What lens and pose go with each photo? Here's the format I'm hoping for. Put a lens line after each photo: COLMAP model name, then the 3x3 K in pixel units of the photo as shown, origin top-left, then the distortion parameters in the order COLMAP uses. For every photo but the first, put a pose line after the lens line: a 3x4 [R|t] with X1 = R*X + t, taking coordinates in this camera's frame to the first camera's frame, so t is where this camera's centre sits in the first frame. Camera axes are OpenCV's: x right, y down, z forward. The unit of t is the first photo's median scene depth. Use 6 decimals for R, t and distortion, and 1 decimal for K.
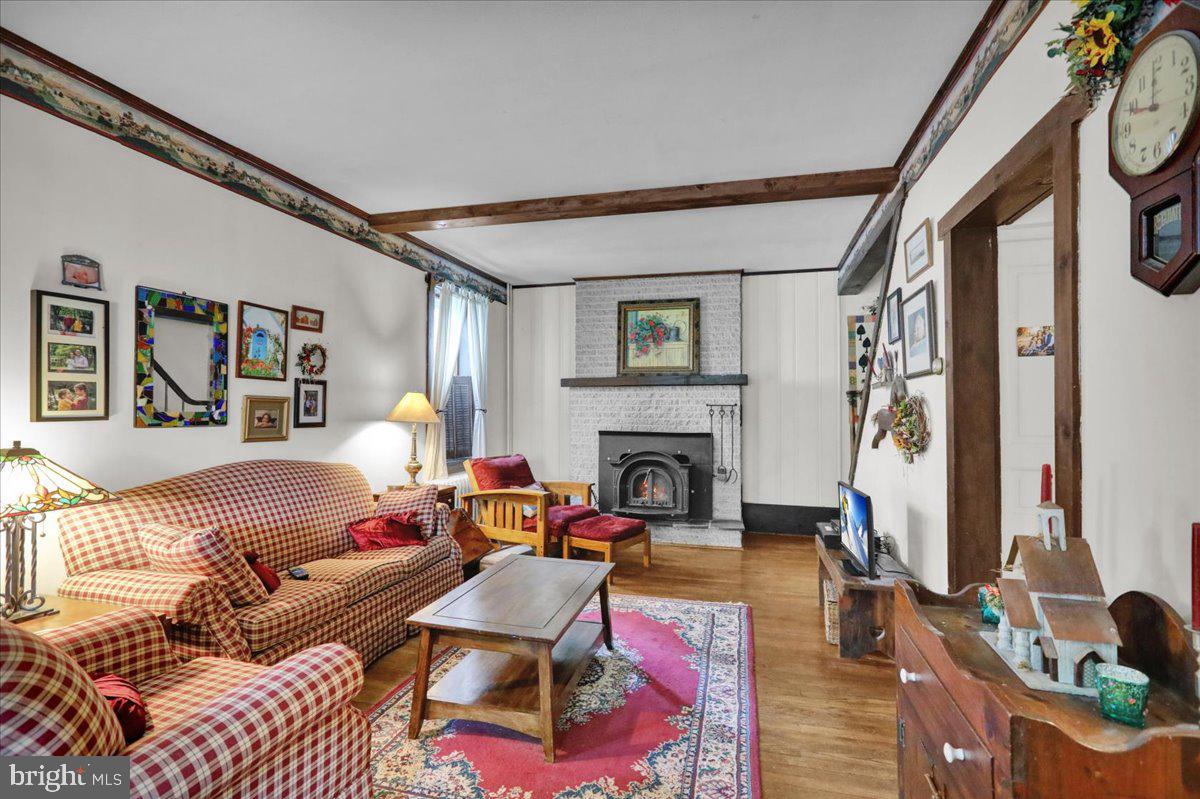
lens RADIAL K [[545.7, 0, 596.4], [0, 545.7, 400.4], [0, 0, 1]] dist [-0.000620, 0.001057]
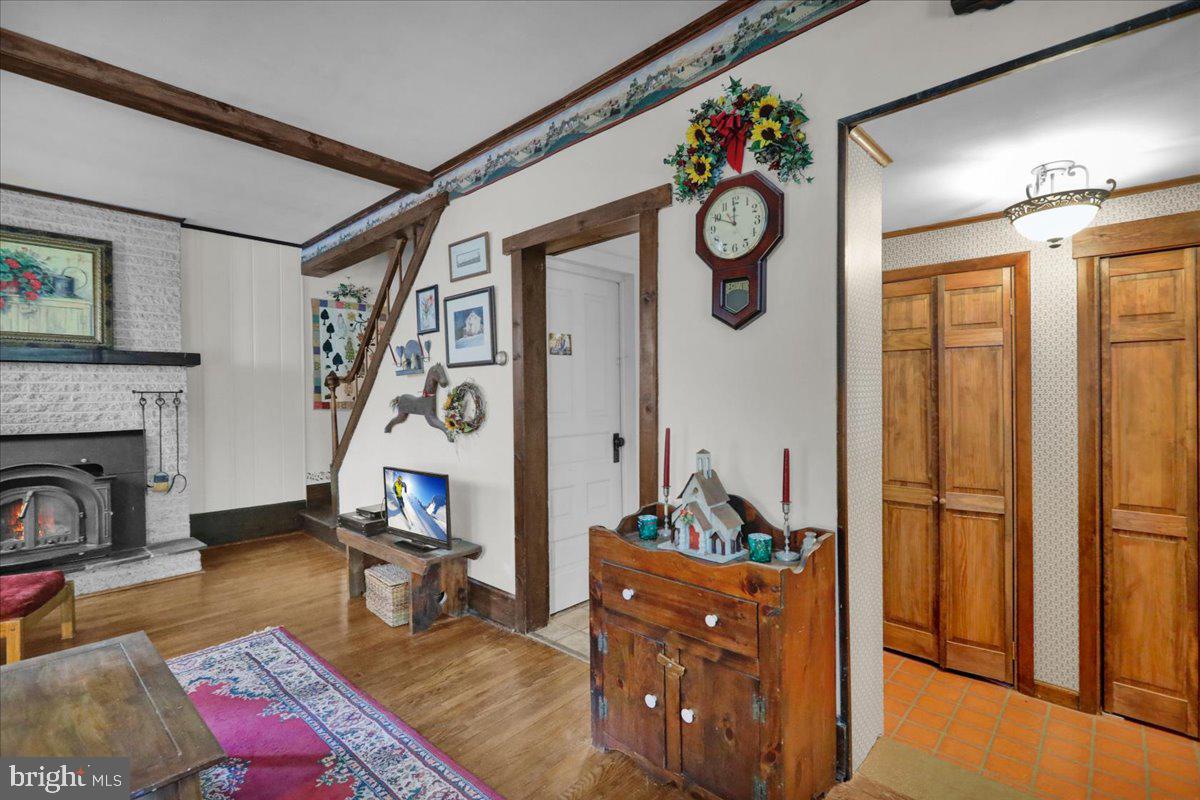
lens RADIAL K [[545.7, 0, 595.8], [0, 545.7, 397.4], [0, 0, 1]] dist [-0.000620, 0.001057]
pose [[0.467172, -0.012560, 0.884077, -0.165908], [-0.004155, 0.999857, 0.016401, 0.001415], [-0.884156, -0.011335, 0.467053, 0.118791]]
